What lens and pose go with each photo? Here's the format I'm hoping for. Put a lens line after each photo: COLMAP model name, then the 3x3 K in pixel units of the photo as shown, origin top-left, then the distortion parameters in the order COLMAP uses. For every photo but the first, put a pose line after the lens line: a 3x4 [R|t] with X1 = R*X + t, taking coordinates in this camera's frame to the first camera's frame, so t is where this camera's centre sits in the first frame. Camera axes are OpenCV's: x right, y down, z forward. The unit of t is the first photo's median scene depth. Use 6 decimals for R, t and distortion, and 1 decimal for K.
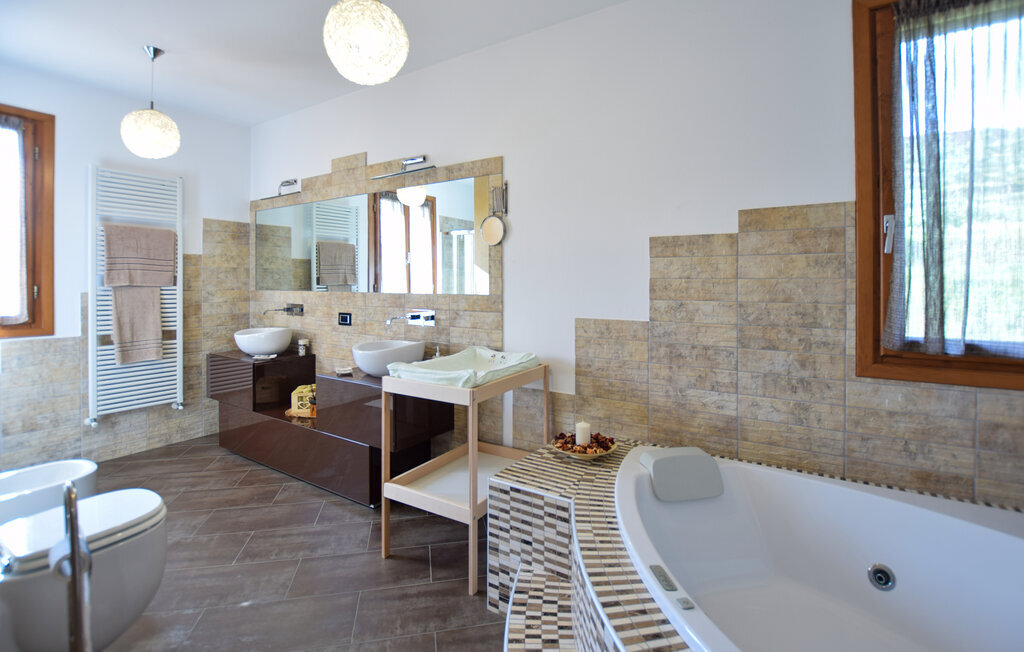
lens RADIAL K [[451.7, 0, 516.8], [0, 451.7, 287.2], [0, 0, 1]] dist [-0.030490, -0.000357]
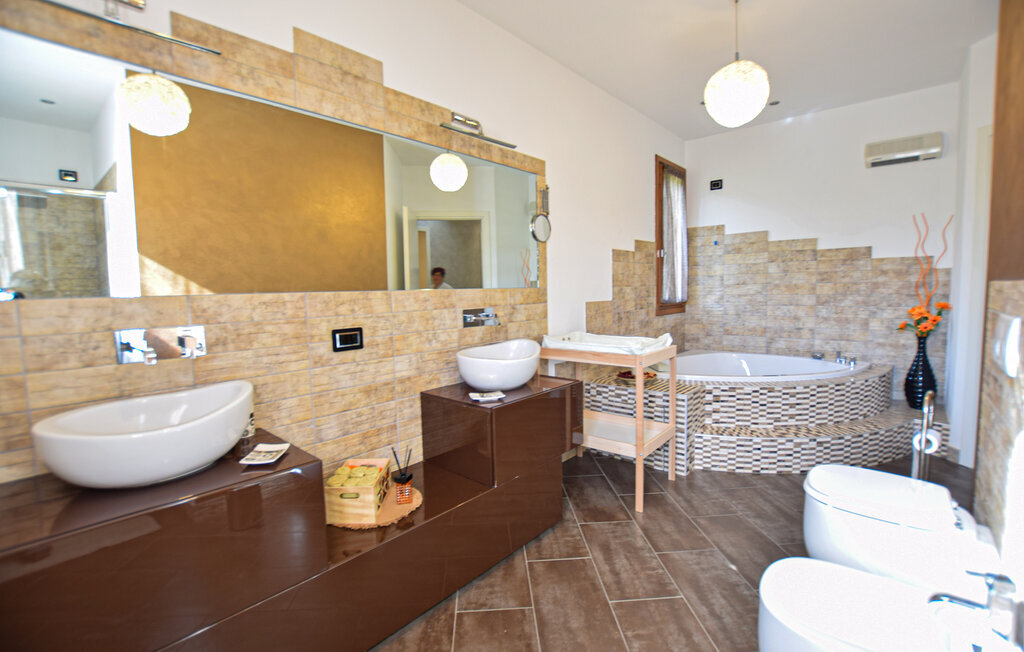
lens RADIAL K [[451.7, 0, 511.9], [0, 451.7, 324.8], [0, 0, 1]] dist [-0.030490, -0.000357]
pose [[0.168983, -0.084136, 0.982021, -1.174893], [0.033417, 0.996266, 0.079607, 0.018634], [-0.985052, 0.019364, 0.171163, 0.910279]]
